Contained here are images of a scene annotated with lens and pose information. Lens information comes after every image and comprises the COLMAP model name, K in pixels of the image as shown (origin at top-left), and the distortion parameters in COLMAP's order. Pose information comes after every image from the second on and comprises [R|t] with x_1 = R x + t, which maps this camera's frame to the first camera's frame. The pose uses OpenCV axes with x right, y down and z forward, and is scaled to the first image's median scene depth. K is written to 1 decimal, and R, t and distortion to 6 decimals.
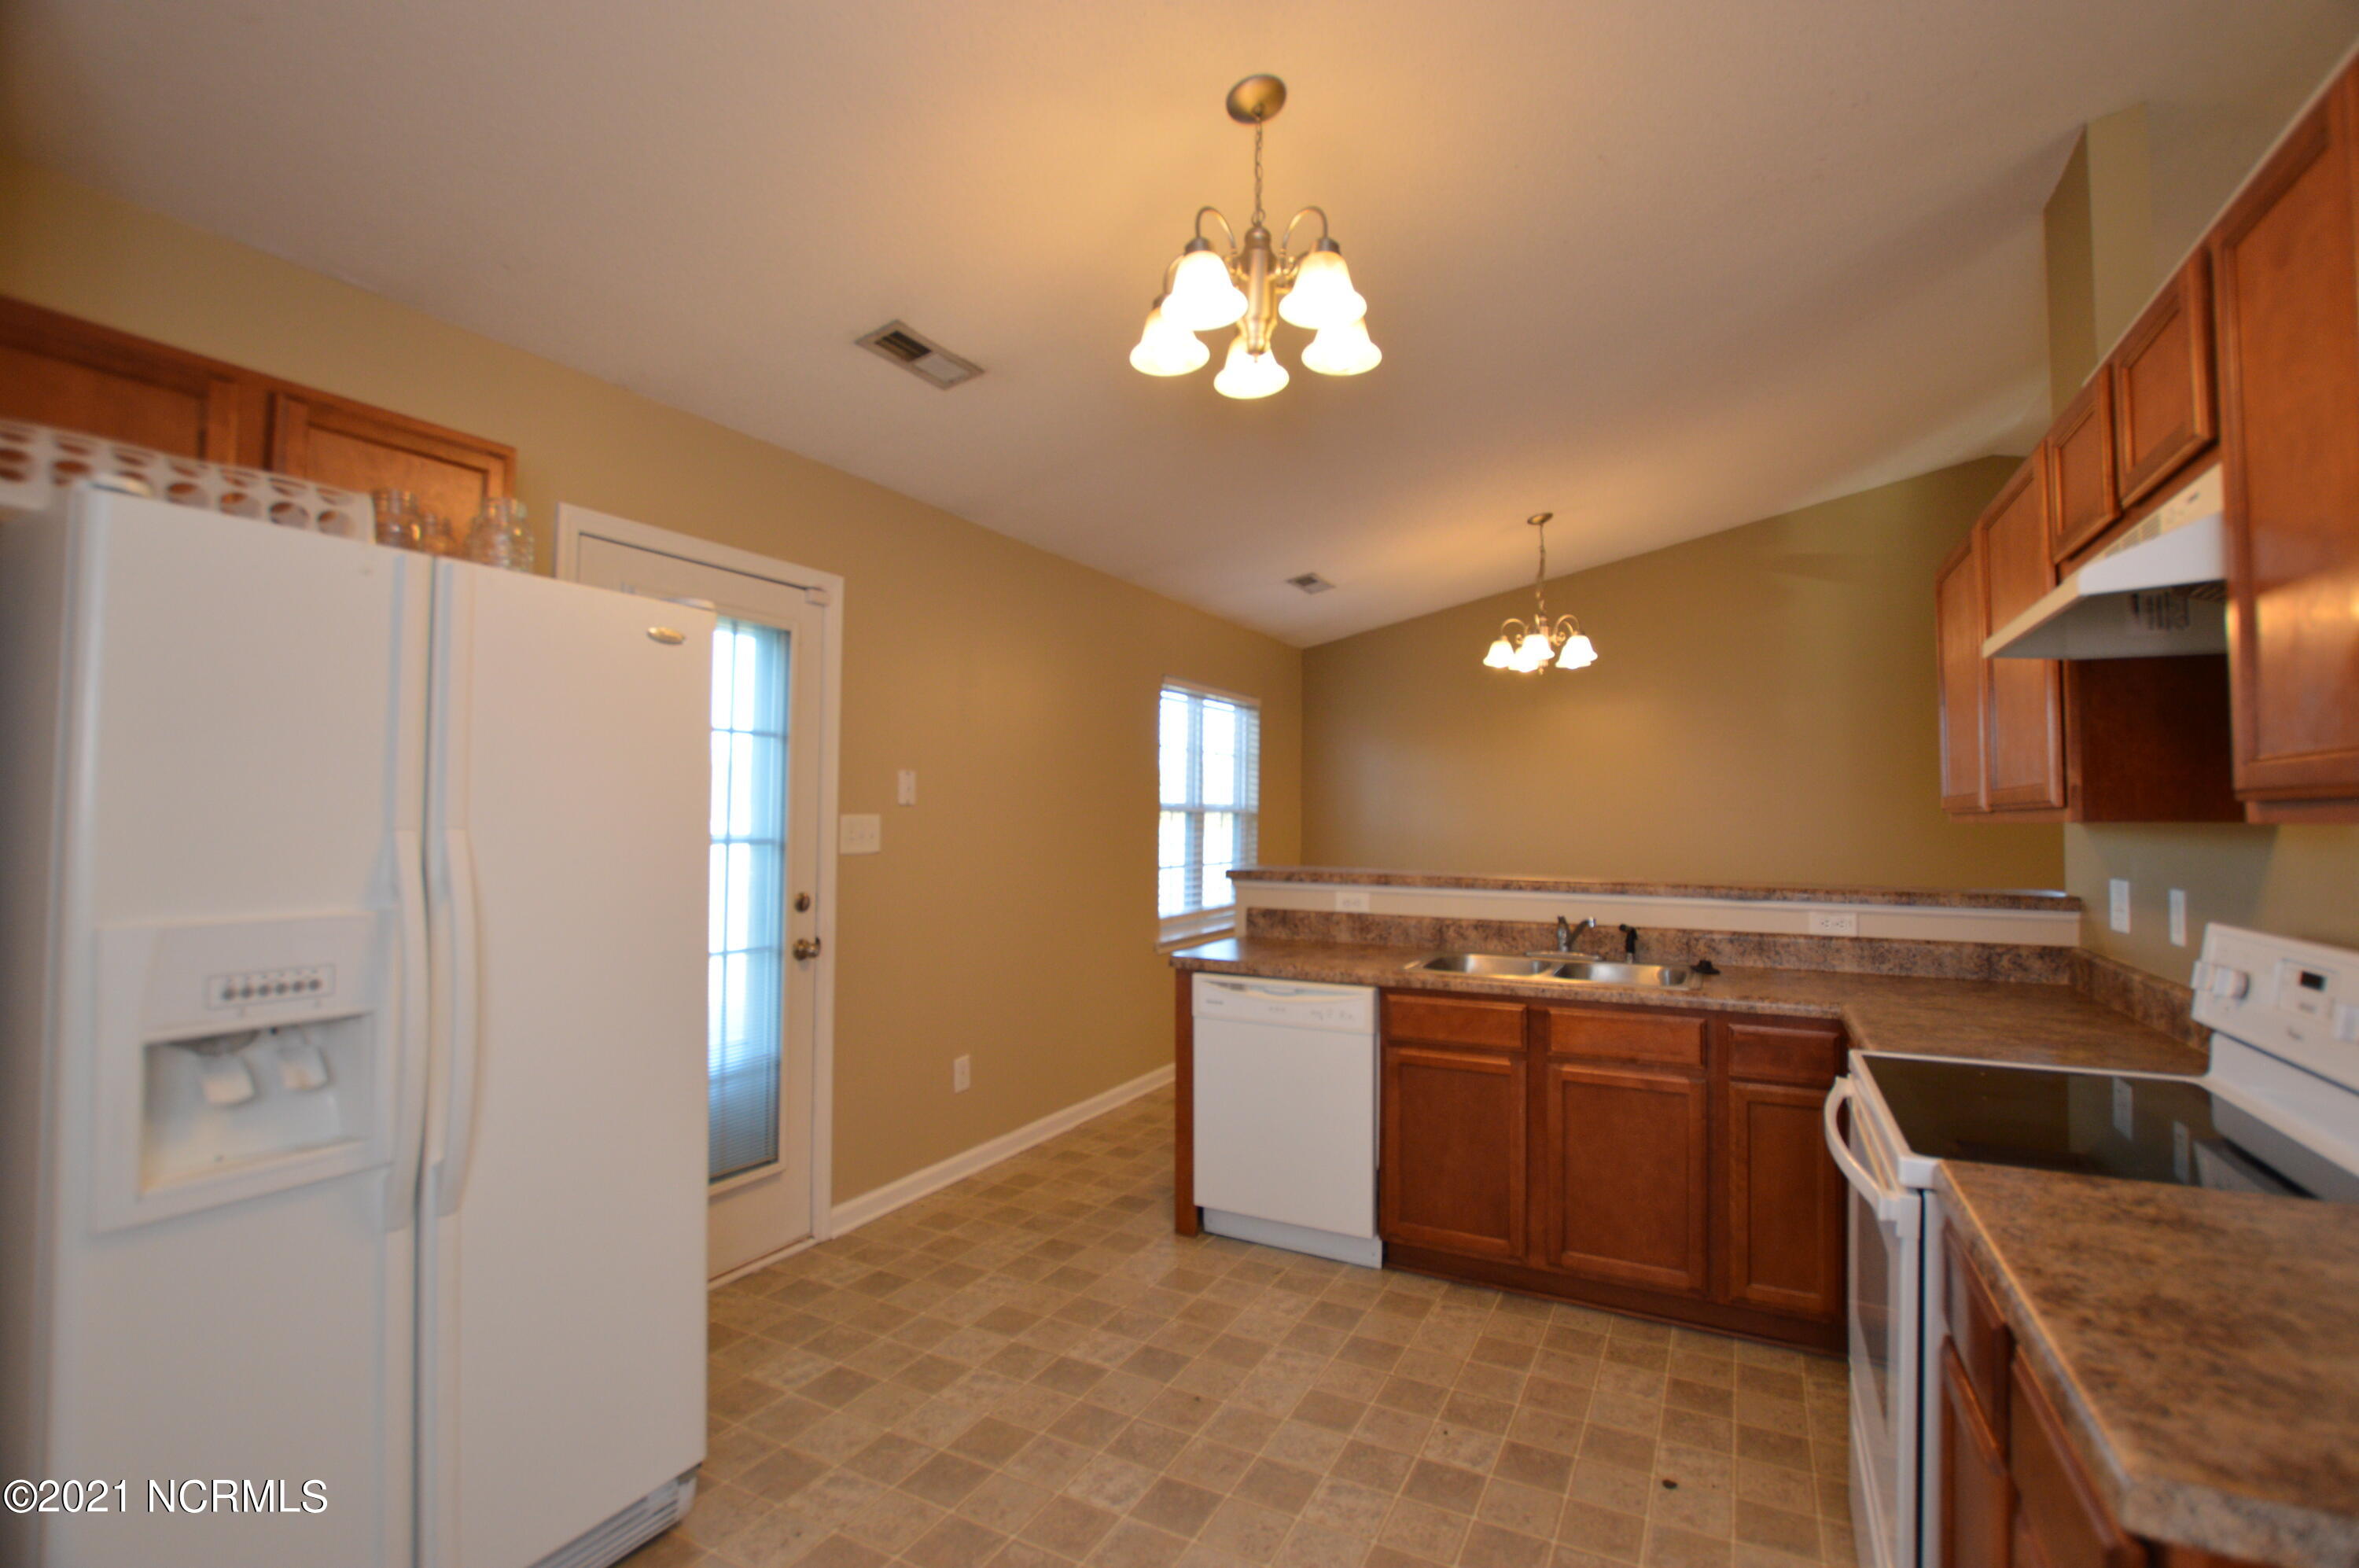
lens RADIAL K [[1059.5, 0, 1245.2], [0, 1059.5, 777.2], [0, 0, 1]] dist [-0.018897, 0.001179]
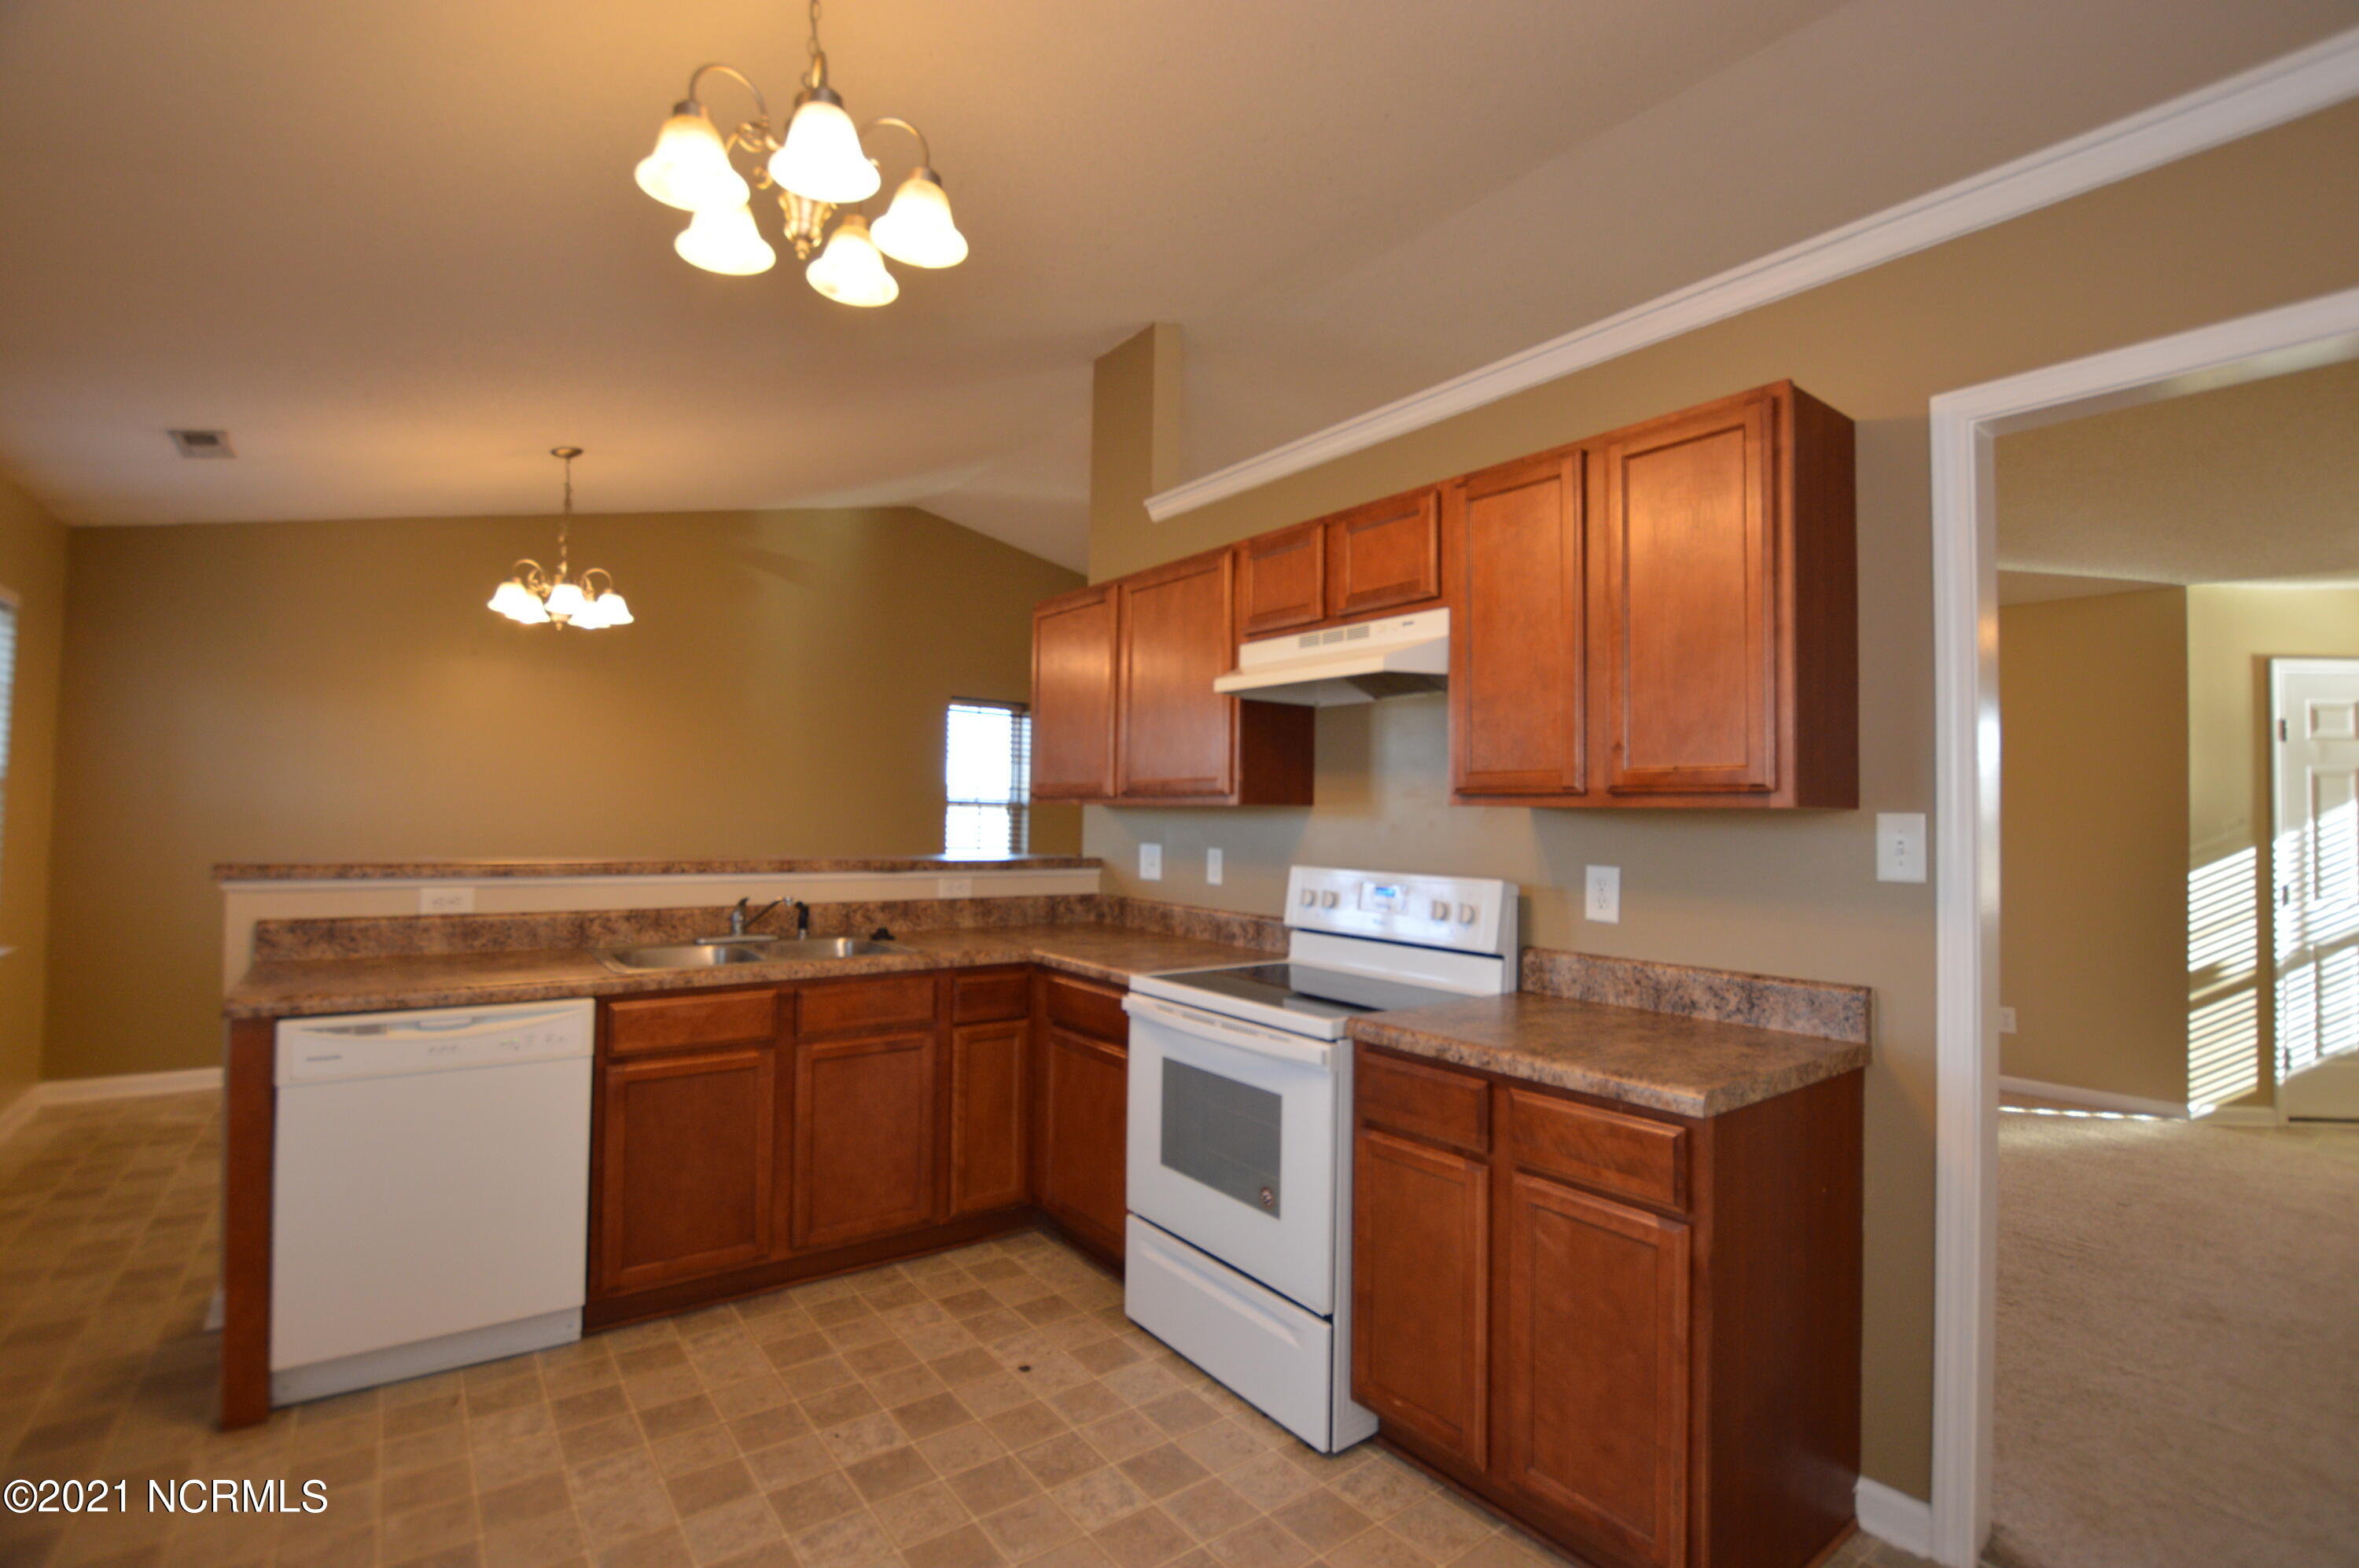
lens RADIAL K [[1059.5, 0, 1186.2], [0, 1059.5, 774.0], [0, 0, 1]] dist [-0.018897, 0.001179]
pose [[0.464077, 0.034395, 0.885127, -0.413575], [-0.046017, 0.998833, -0.014686, 0.016842], [-0.884599, -0.033916, 0.465118, 0.231174]]
